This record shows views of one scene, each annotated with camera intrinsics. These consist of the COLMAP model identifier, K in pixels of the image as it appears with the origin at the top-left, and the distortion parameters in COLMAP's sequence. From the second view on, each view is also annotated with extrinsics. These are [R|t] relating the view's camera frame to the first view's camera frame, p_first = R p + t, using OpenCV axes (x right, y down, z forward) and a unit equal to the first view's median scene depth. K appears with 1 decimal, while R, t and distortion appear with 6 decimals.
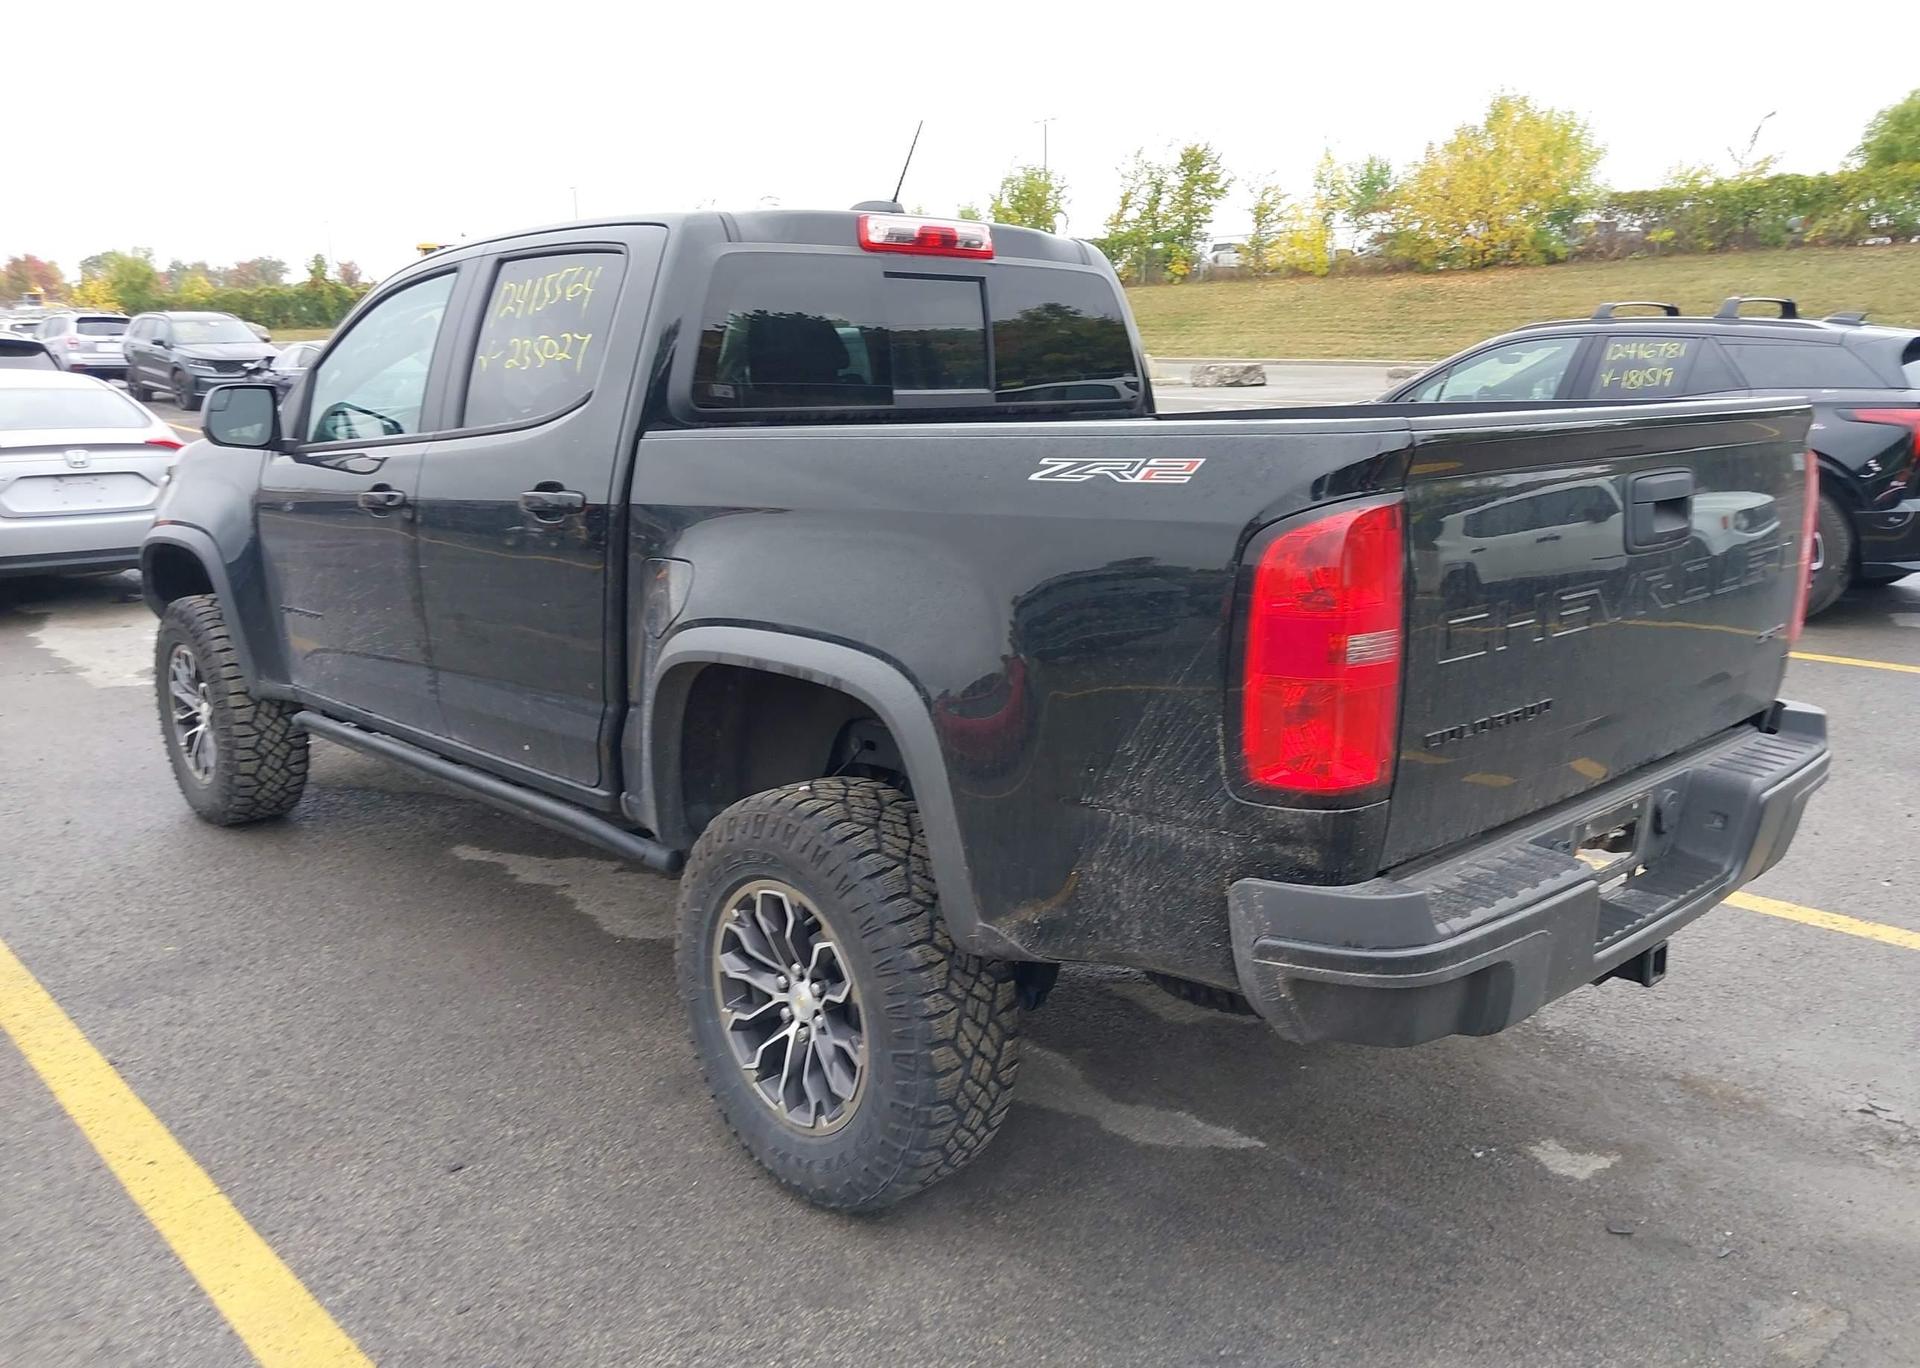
lens RADIAL K [[1519.1, 0, 959.2], [0, 1519.1, 692.4], [0, 0, 1]] dist [0.024632, -0.015109]
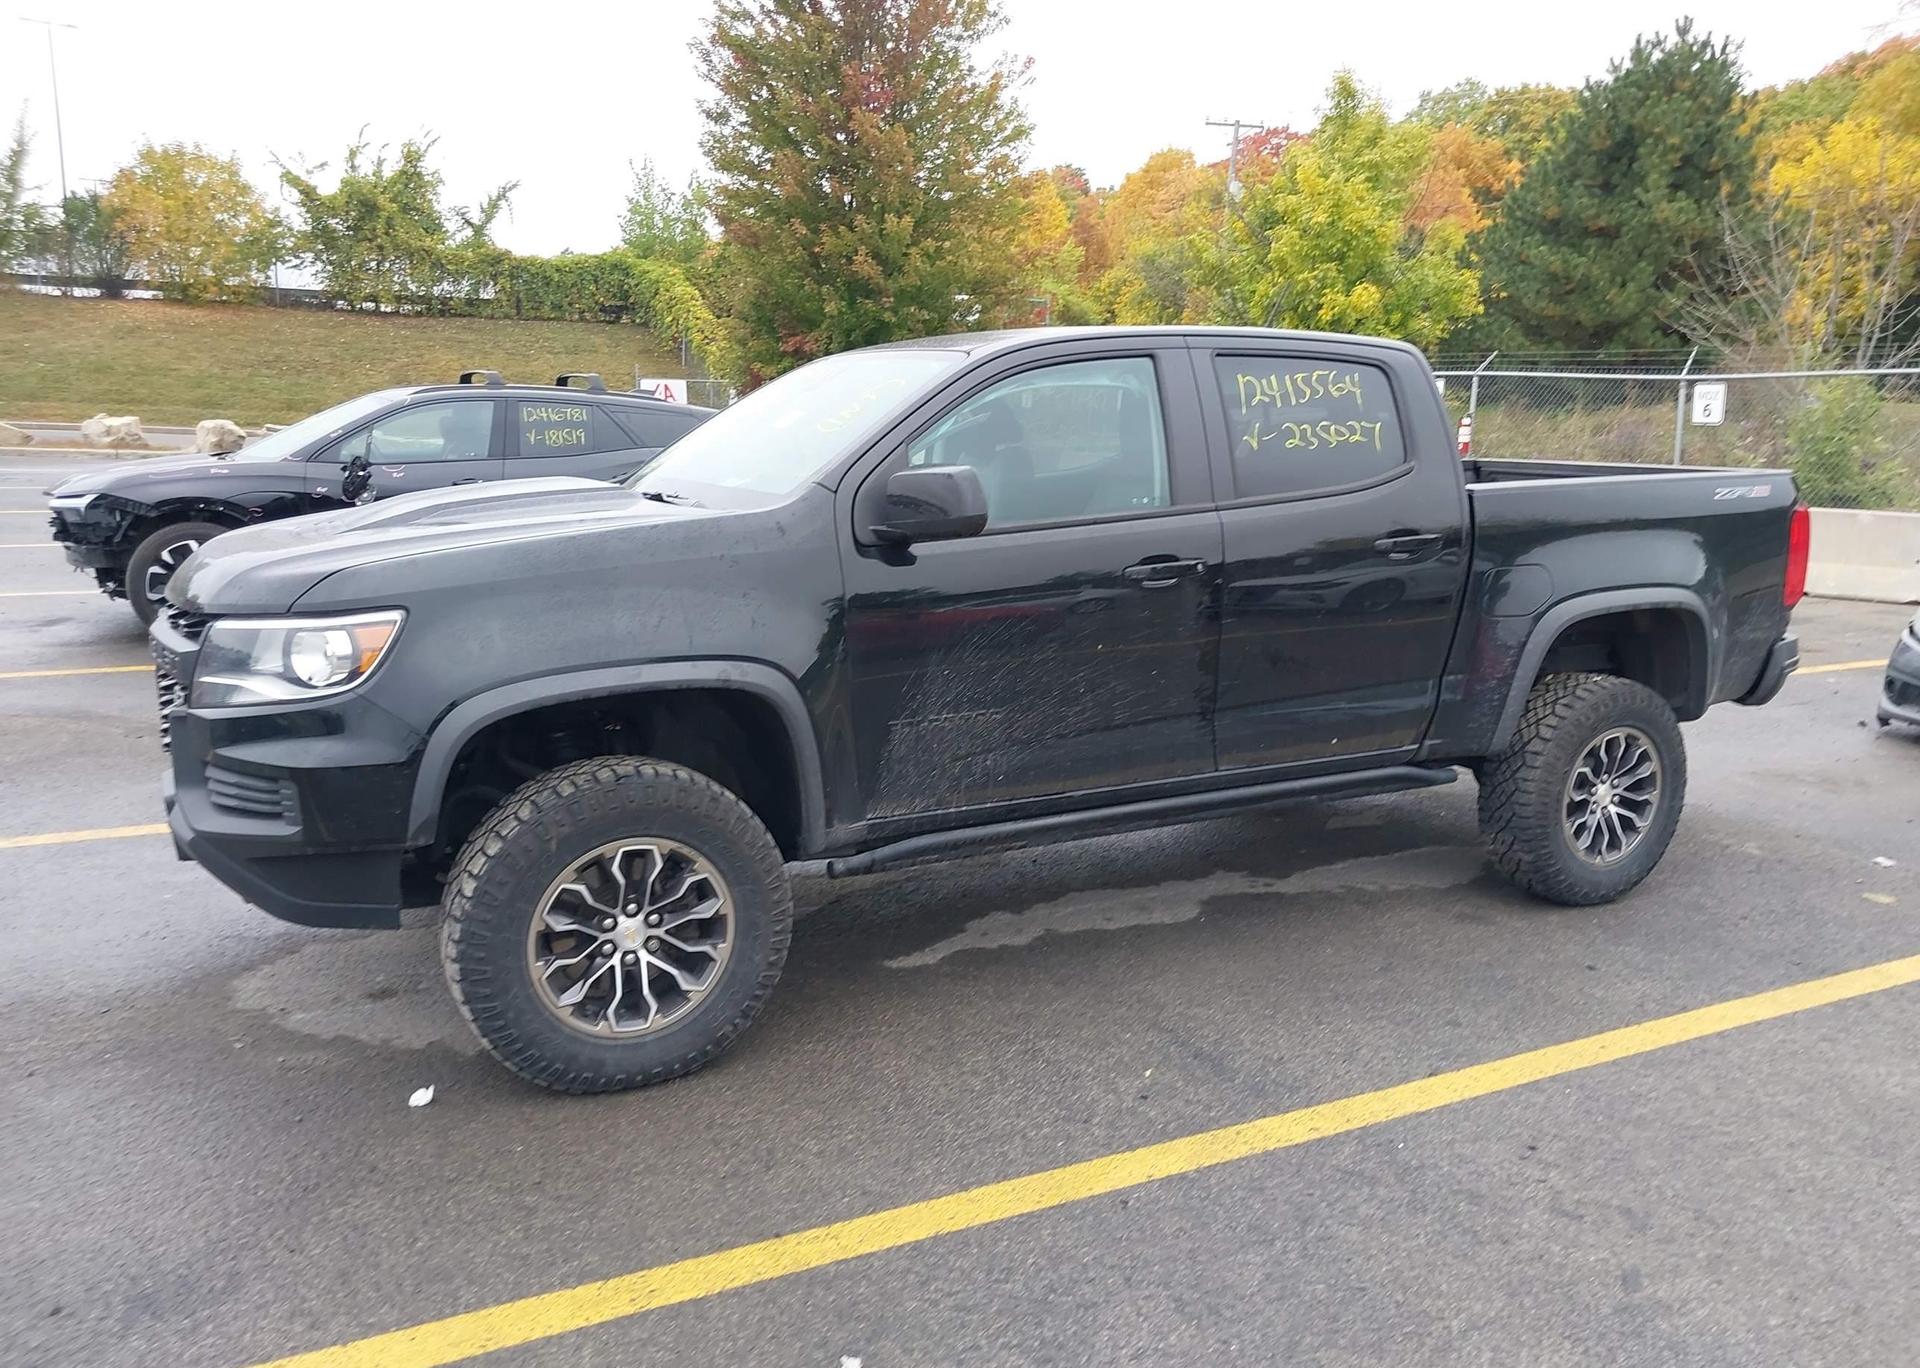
lens RADIAL K [[1485.2, 0, 957.9], [0, 1485.2, 729.2], [0, 0, 1]] dist [0.024748, -0.007772]
pose [[0.264523, -0.184243, 0.946616, -1.624929], [0.182778, 0.973368, 0.138374, -0.215077], [-0.946900, 0.136418, 0.291154, 0.980500]]
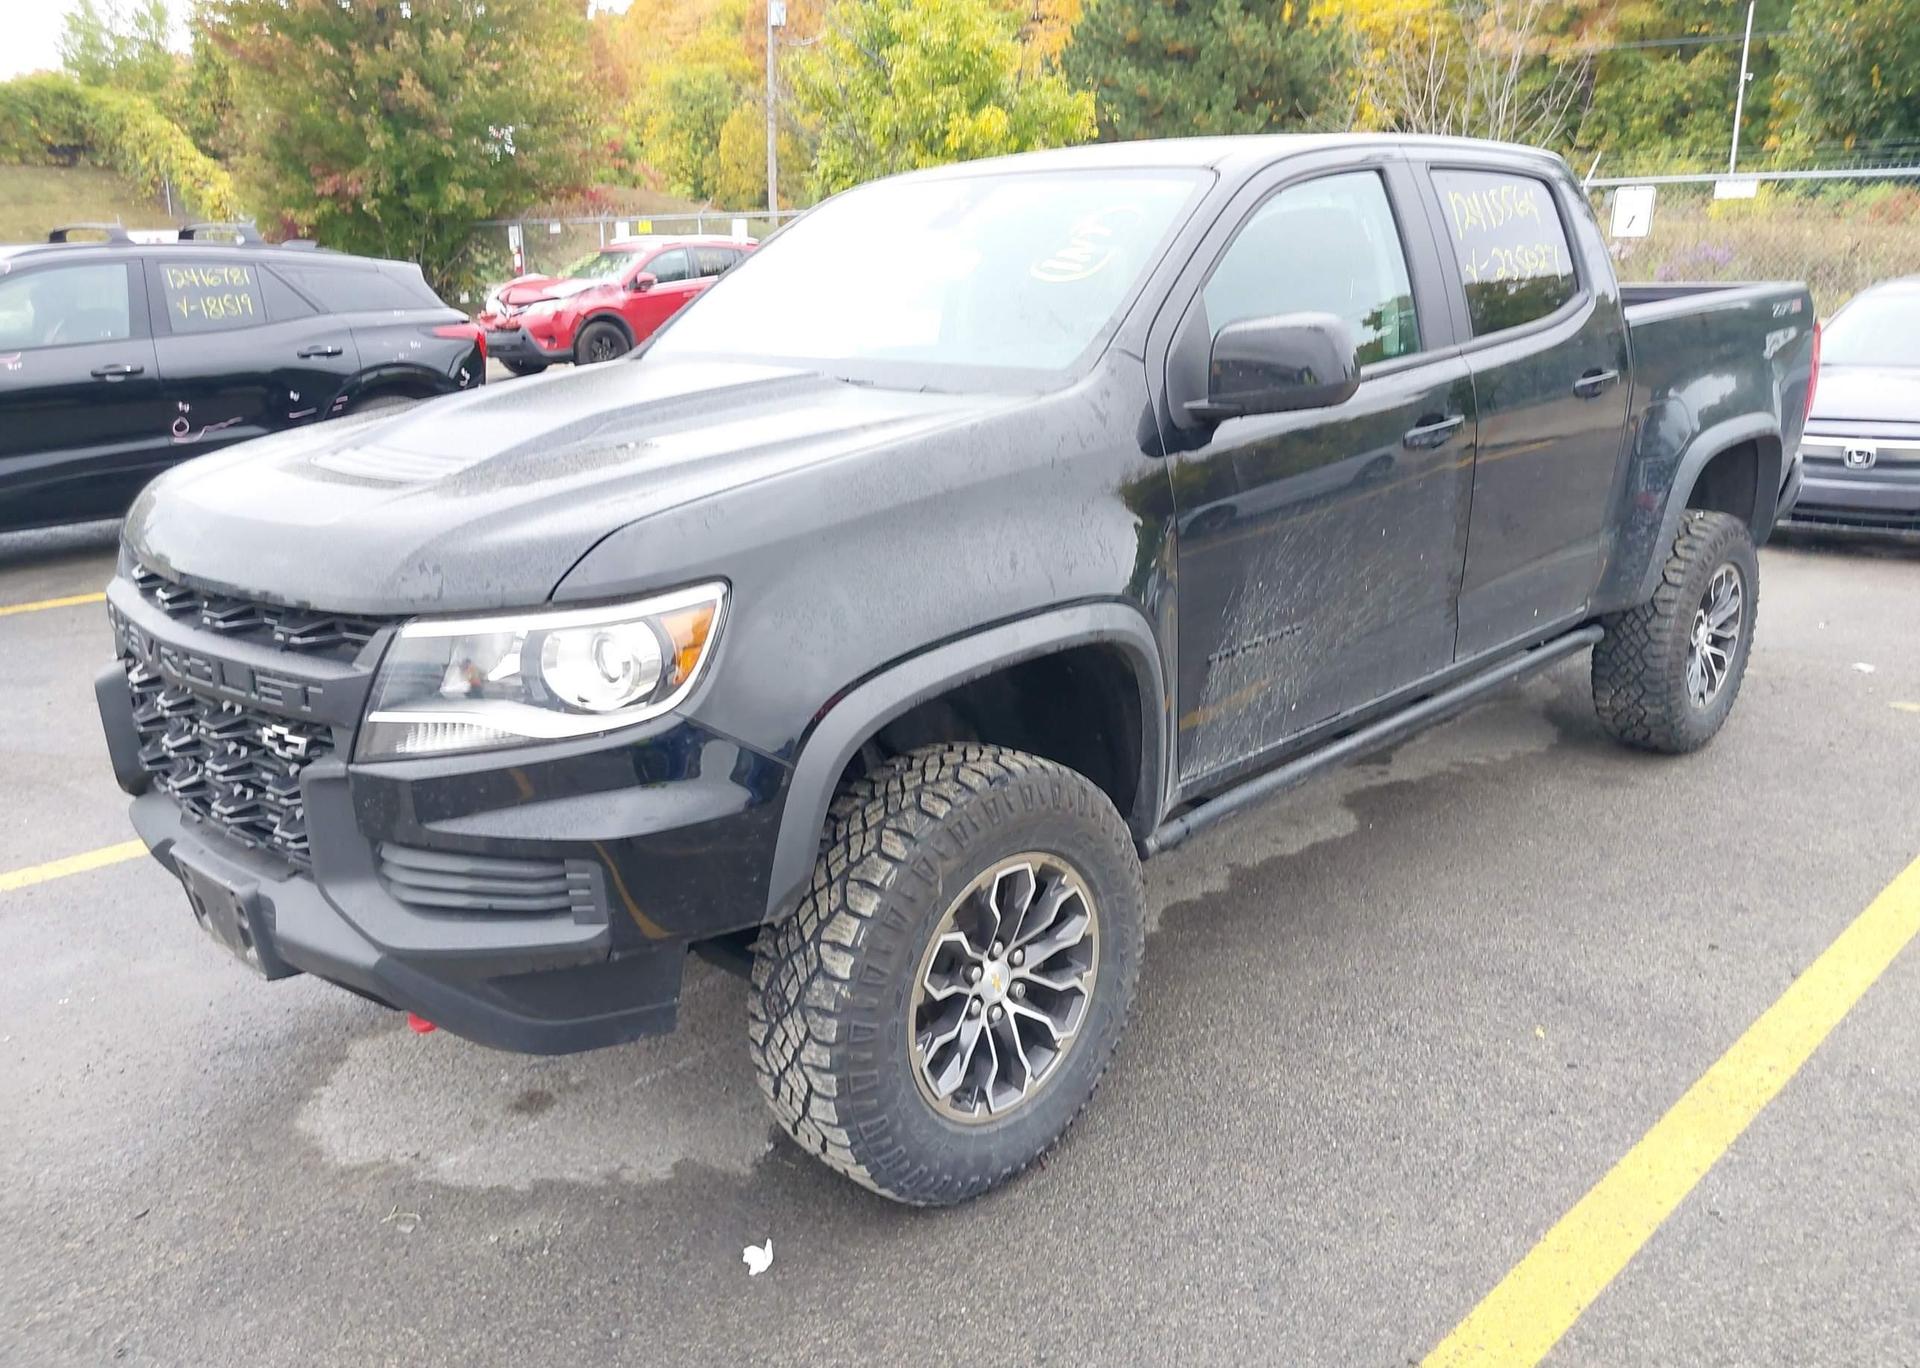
lens RADIAL K [[1519.1, 0, 959.2], [0, 1519.1, 692.4], [0, 0, 1]] dist [0.024632, -0.015109]
pose [[-0.039673, -0.265683, 0.963244, -1.453123], [0.229919, 0.935708, 0.267558, -0.328638], [-0.972401, 0.232083, 0.023963, 1.472891]]
